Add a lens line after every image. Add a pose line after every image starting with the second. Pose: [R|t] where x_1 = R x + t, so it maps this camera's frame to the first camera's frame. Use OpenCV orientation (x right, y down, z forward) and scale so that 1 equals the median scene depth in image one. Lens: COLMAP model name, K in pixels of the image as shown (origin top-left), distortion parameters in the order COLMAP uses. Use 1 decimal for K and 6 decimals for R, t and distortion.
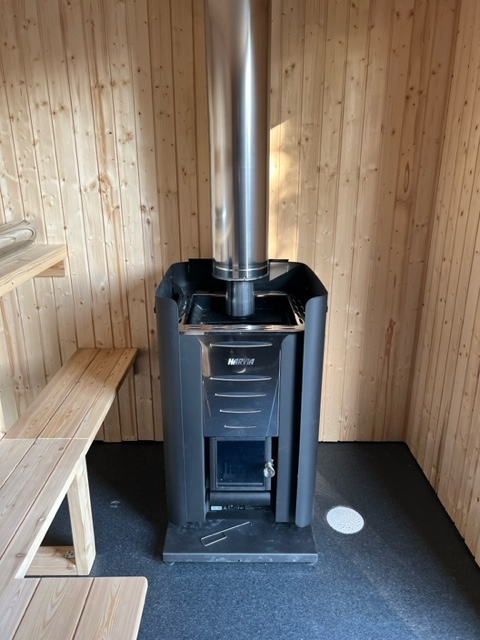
lens RADIAL K [[483.0, 0, 237.4], [0, 483.0, 320.4], [0, 0, 1]] dist [0.038632, -0.052008]
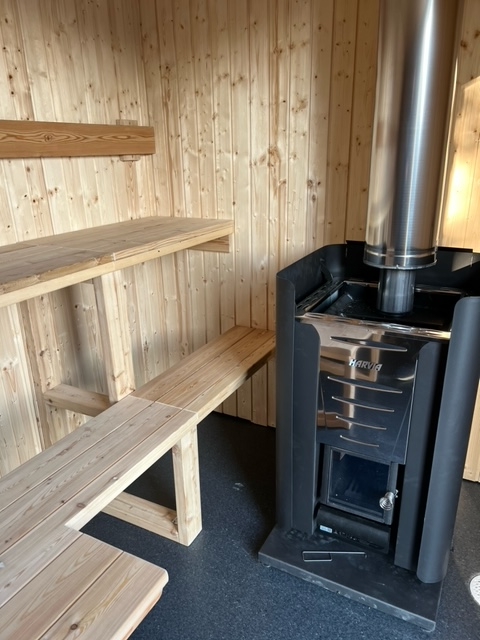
lens RADIAL K [[483.0, 0, 234.6], [0, 483.0, 326.6], [0, 0, 1]] dist [0.038632, -0.052008]
pose [[0.879092, 0.144201, -0.454317, 0.145861], [-0.130416, 0.989536, 0.061729, -0.001030], [0.458464, 0.004985, 0.888699, 0.127755]]
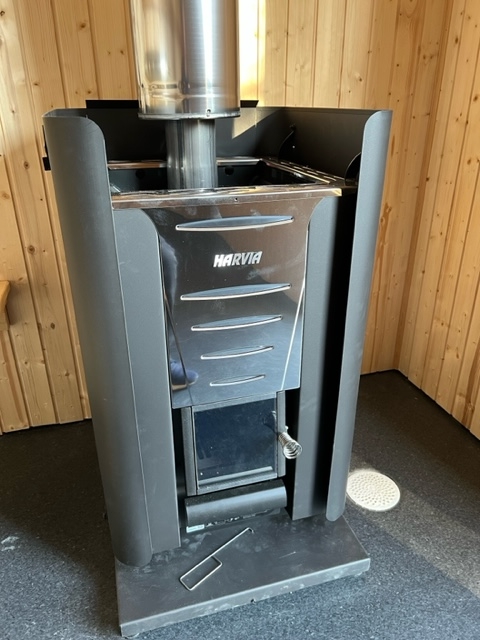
lens RADIAL K [[483.0, 0, 238.8], [0, 483.0, 322.8], [0, 0, 1]] dist [0.038632, -0.052008]
pose [[0.960771, -0.120363, 0.249864, -0.105079], [0.093021, 0.988583, 0.118534, 0.075352], [-0.261278, -0.090641, 0.960998, 0.404960]]
